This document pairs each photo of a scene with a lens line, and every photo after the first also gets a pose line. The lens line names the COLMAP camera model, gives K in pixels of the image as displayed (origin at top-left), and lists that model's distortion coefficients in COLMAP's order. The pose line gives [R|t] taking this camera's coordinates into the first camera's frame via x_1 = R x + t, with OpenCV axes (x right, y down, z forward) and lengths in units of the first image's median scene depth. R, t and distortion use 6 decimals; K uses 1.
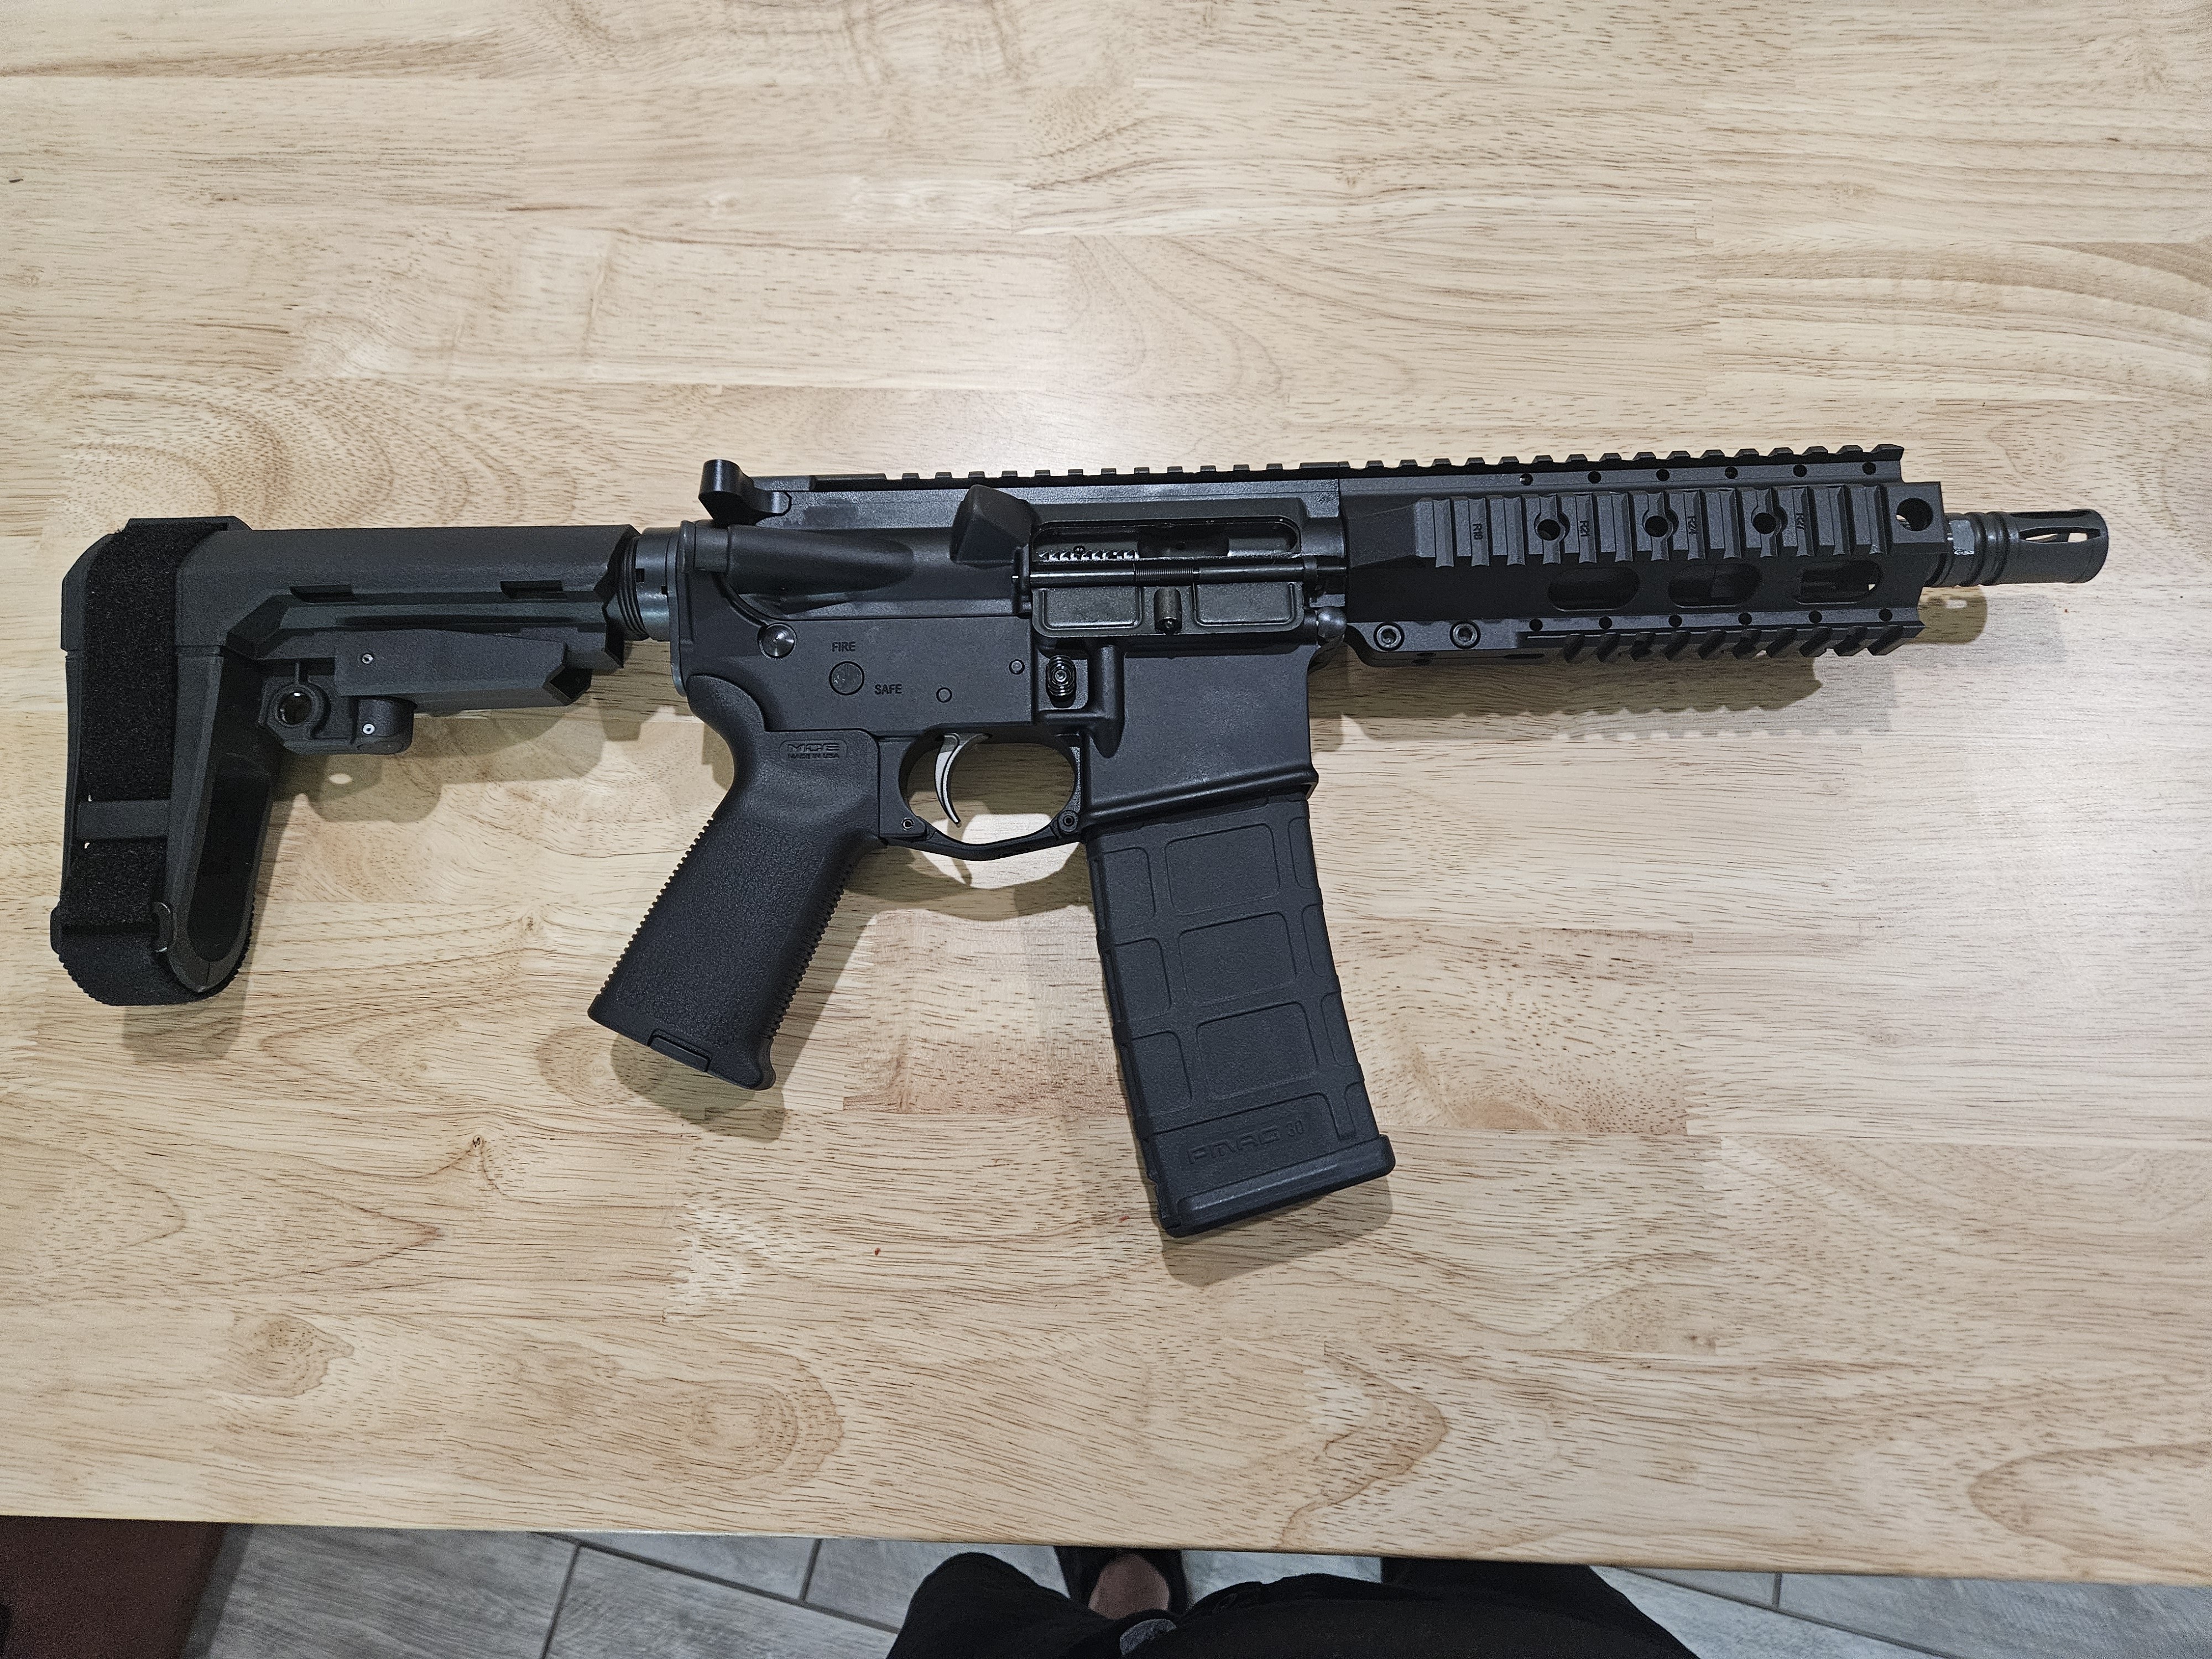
lens RADIAL K [[1527.6, 0, 1125.1], [0, 1527.6, 836.1], [0, 0, 1]] dist [0.059038, -0.056726]
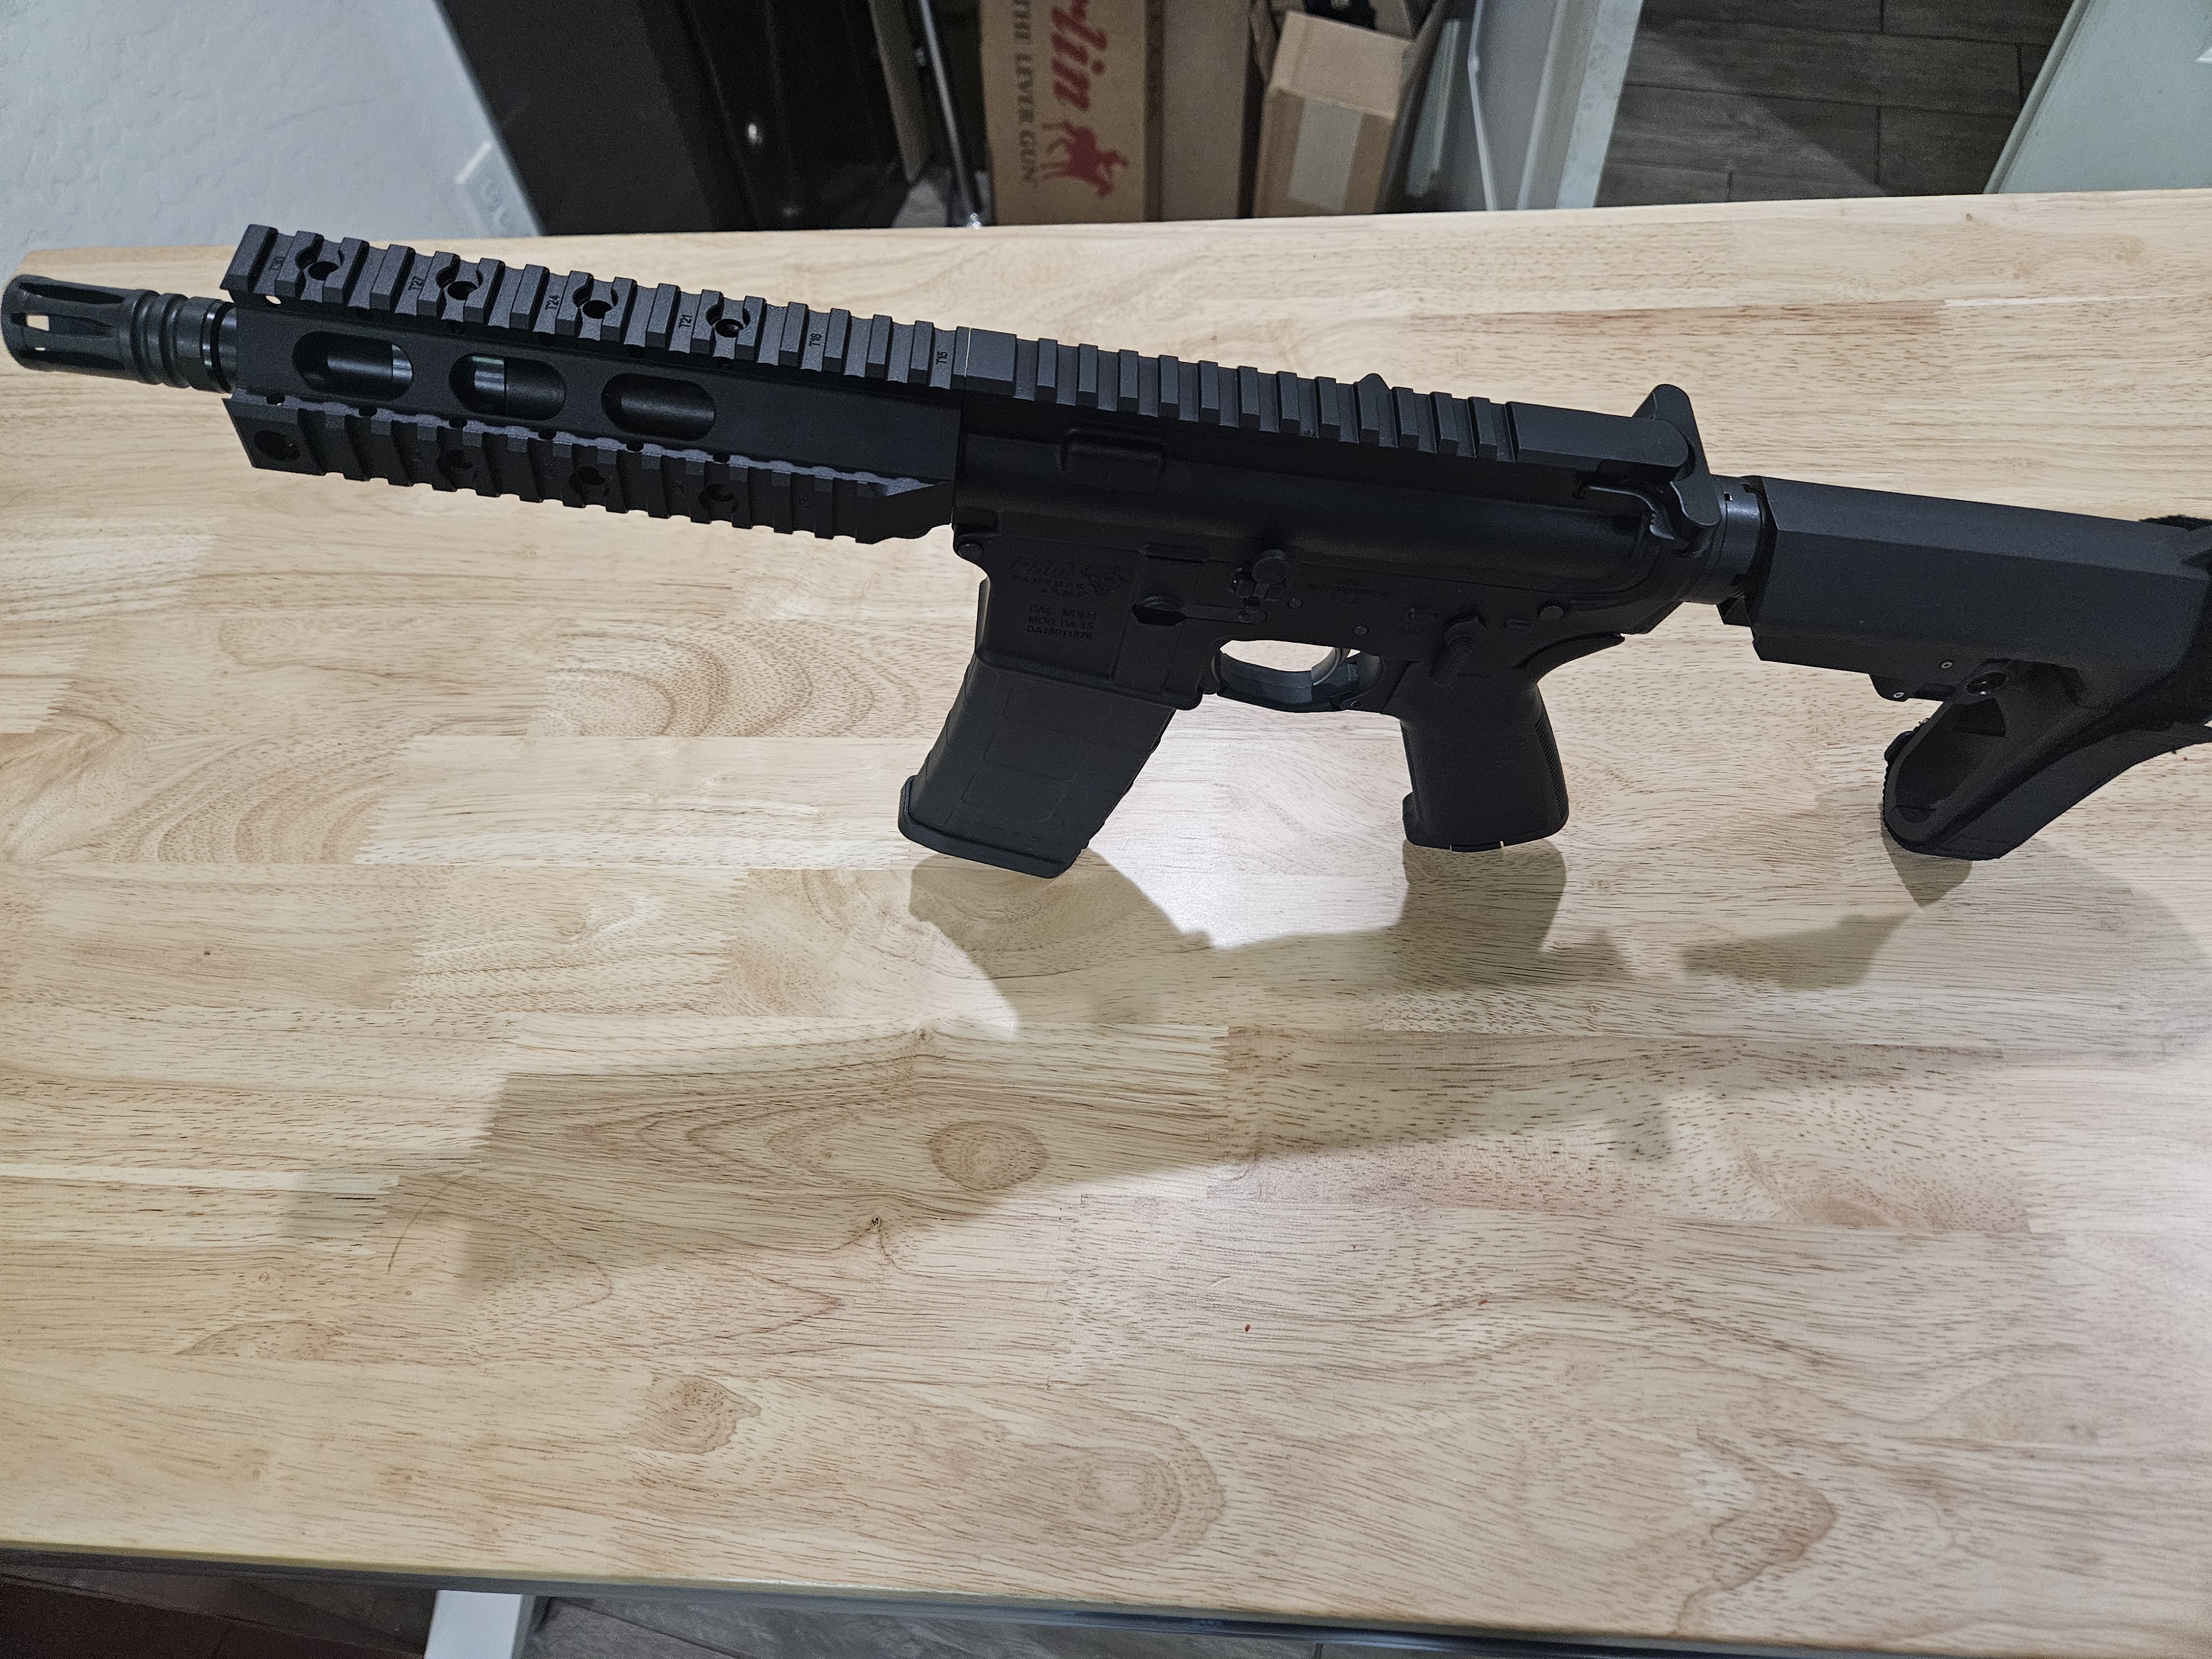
lens RADIAL K [[1501.0, 0, 1099.5], [0, 1501.0, 839.1], [0, 0, 1]] dist [0.062376, -0.058891]
pose [[0.997862, -0.000007, -0.065349, -0.194210], [-0.018852, 0.957455, -0.287967, 0.248550], [0.062571, 0.288583, 0.955408, -0.096789]]
